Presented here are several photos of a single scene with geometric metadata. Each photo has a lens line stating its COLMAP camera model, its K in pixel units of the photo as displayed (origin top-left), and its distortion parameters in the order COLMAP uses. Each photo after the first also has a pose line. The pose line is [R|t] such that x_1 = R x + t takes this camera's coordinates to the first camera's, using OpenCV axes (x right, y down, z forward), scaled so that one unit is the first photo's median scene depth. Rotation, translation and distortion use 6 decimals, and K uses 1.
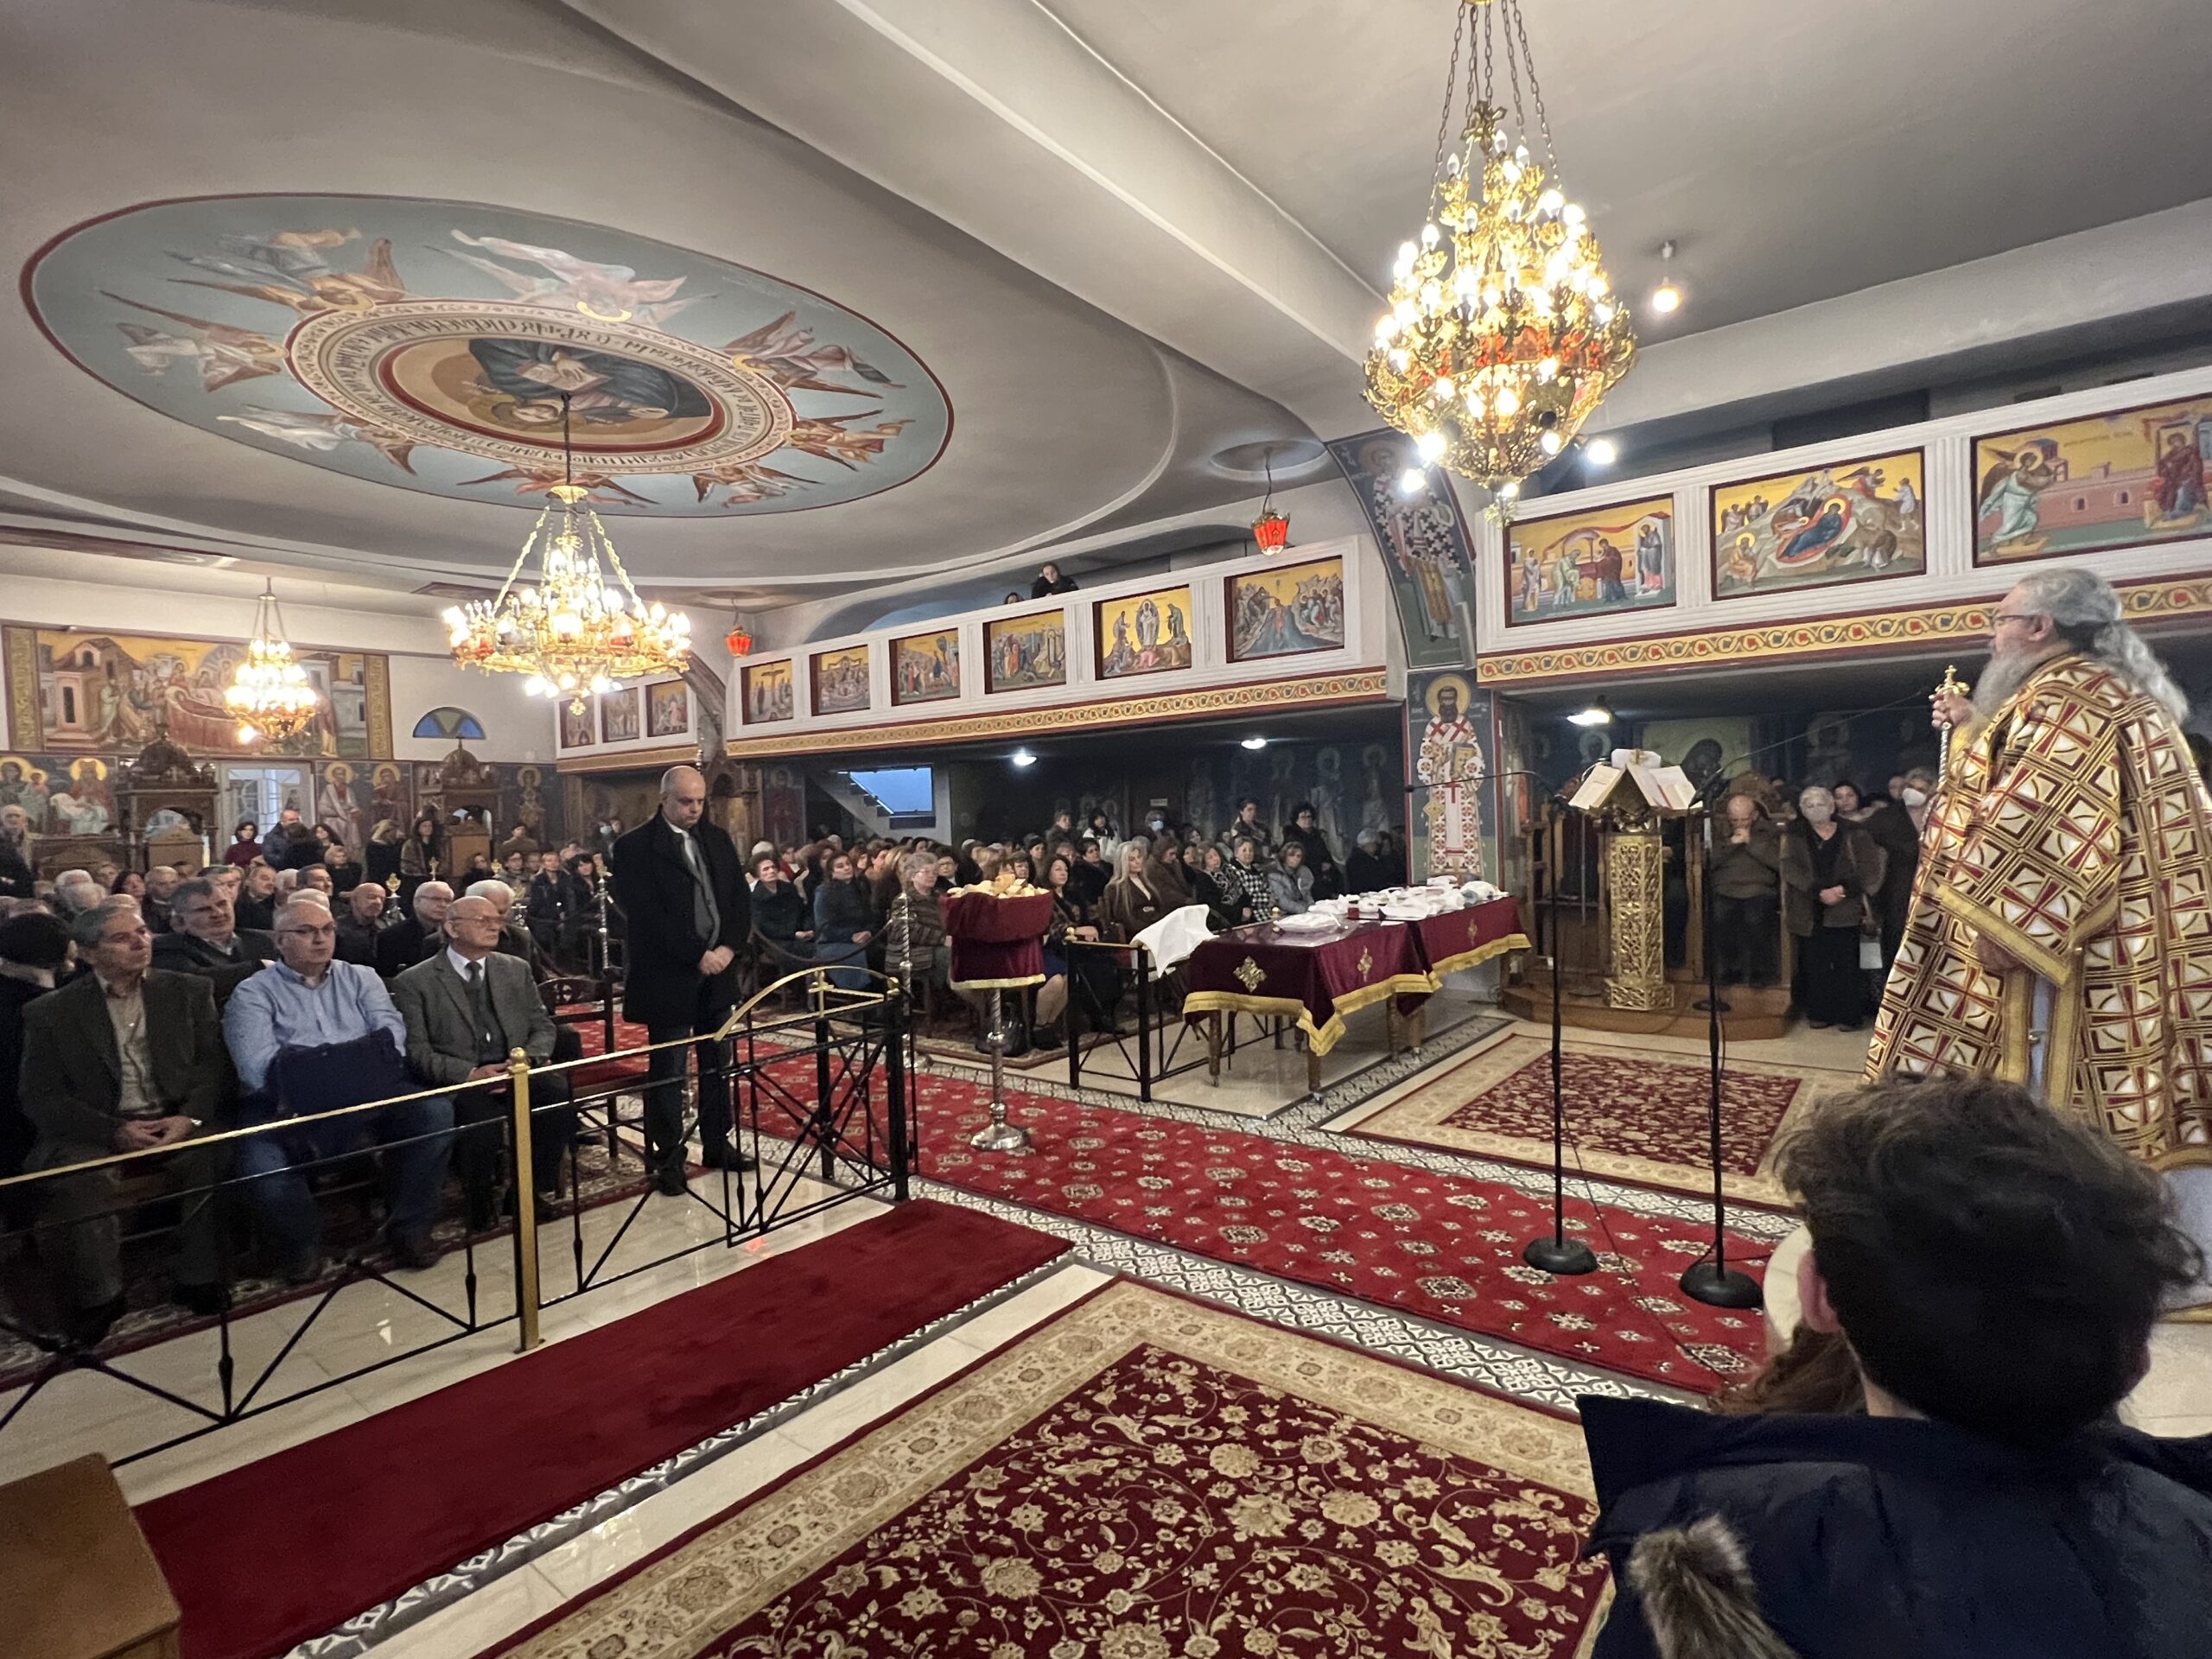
lens RADIAL K [[1064.5, 0, 1104.6], [0, 1064.5, 825.0], [0, 0, 1]] dist [-0.003892, 0.001560]
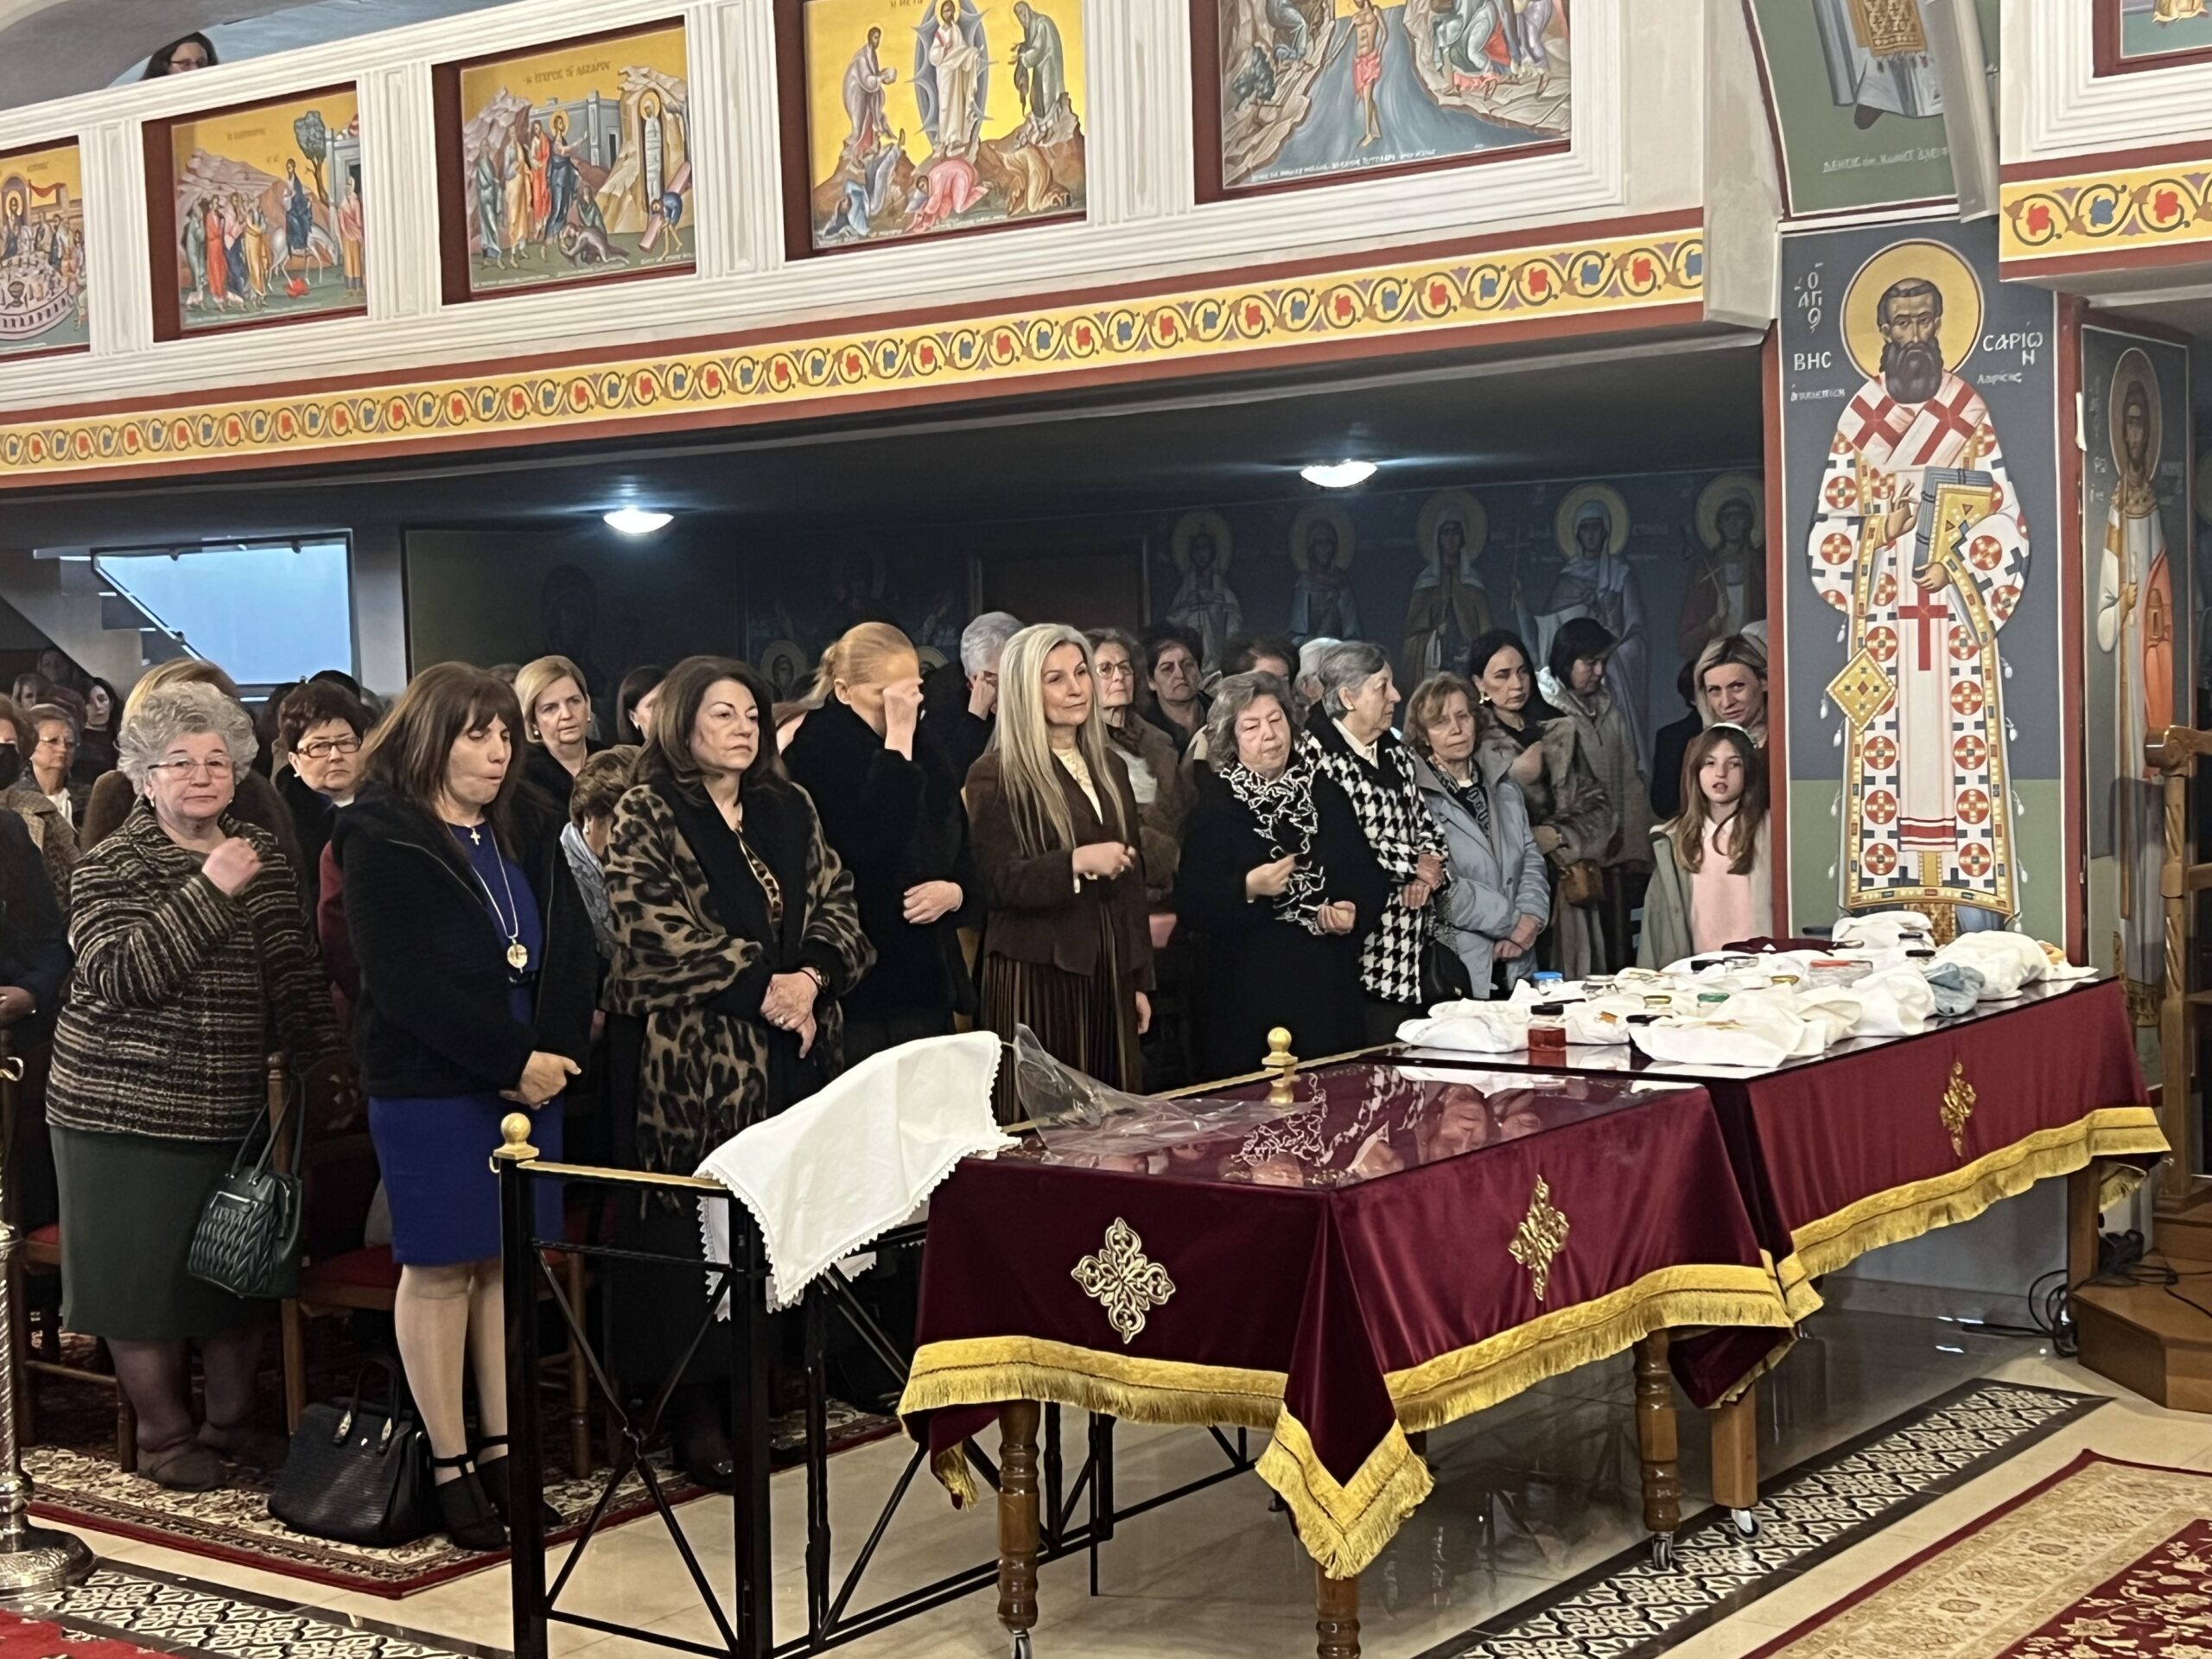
lens RADIAL K [[3131.9, 0, 1135.9], [0, 3131.9, 835.1], [0, 0, 1]] dist [0.166994, -0.484078]
pose [[0.999567, 0.000460, 0.029429, 0.079957], [-0.001585, 0.999268, 0.038215, -0.007703], [-0.029390, -0.038245, 0.998836, 0.113230]]
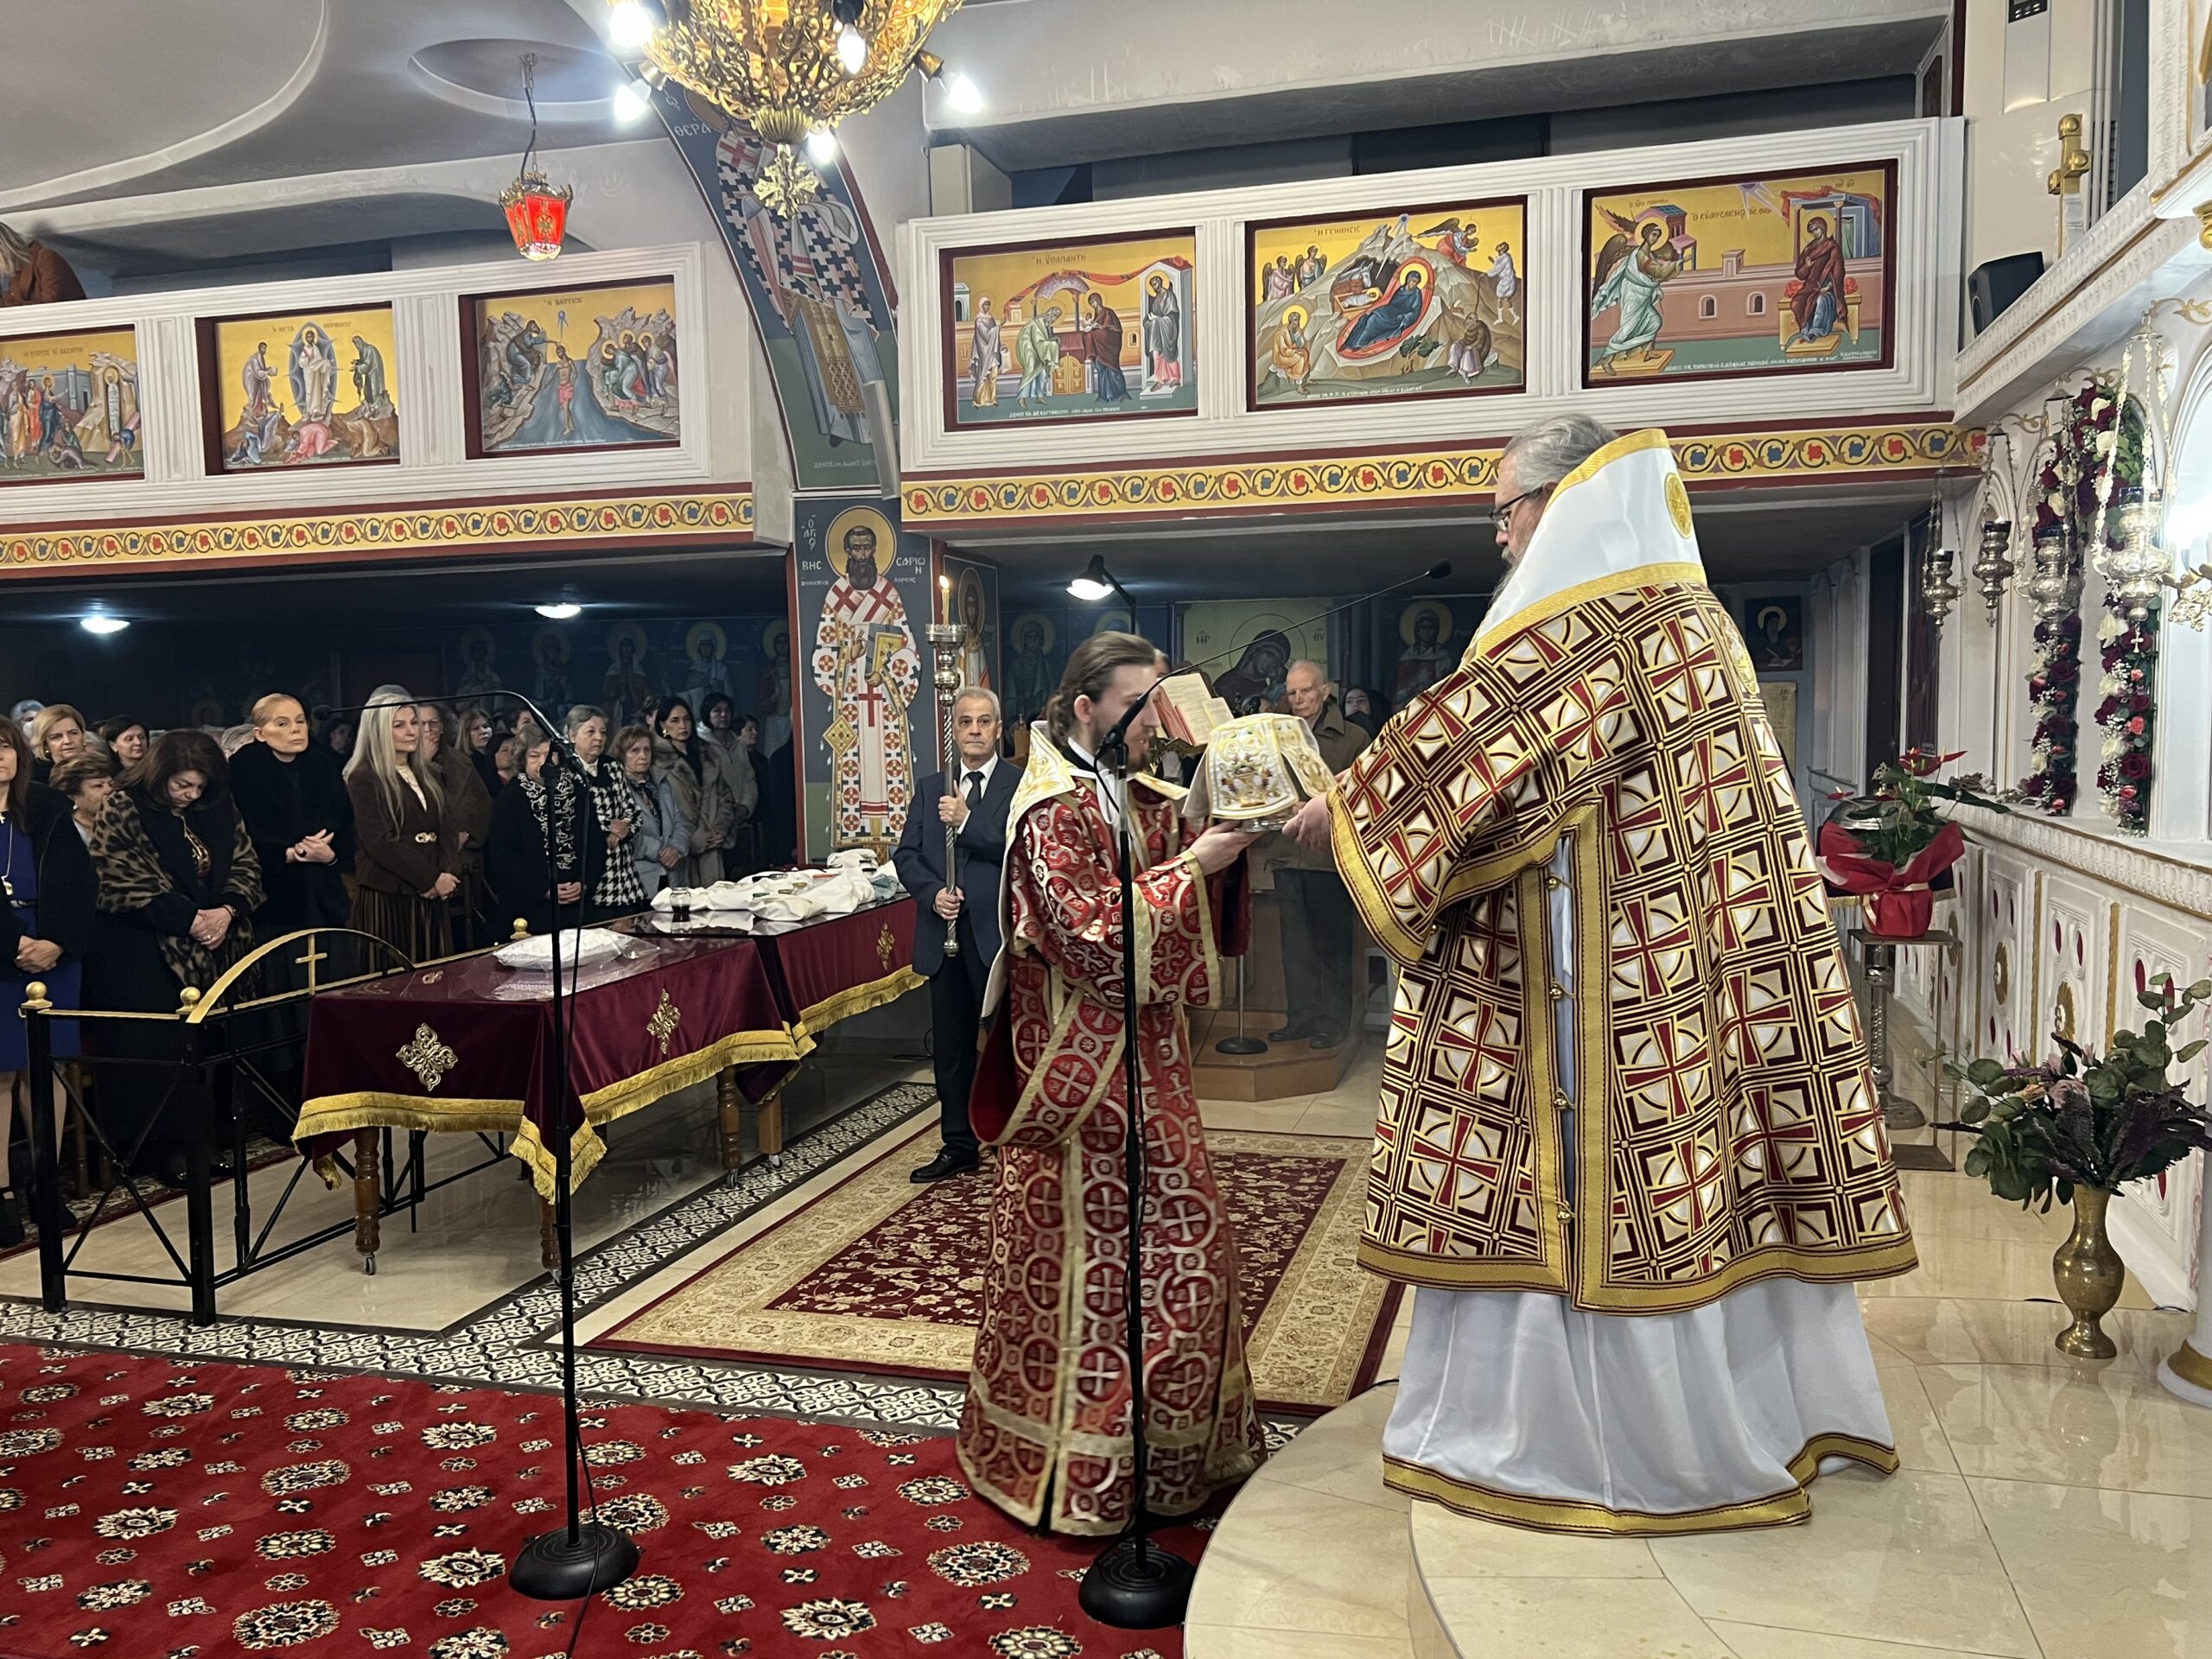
lens RADIAL K [[1720.4, 0, 1117.8], [0, 1720.4, 840.3], [0, 0, 1]] dist [0.091081, -0.155228]
pose [[0.921815, -0.015855, 0.387307, 0.083310], [-0.005255, 0.998560, 0.053385, -0.009242], [-0.387595, -0.051246, 0.920404, 0.061143]]
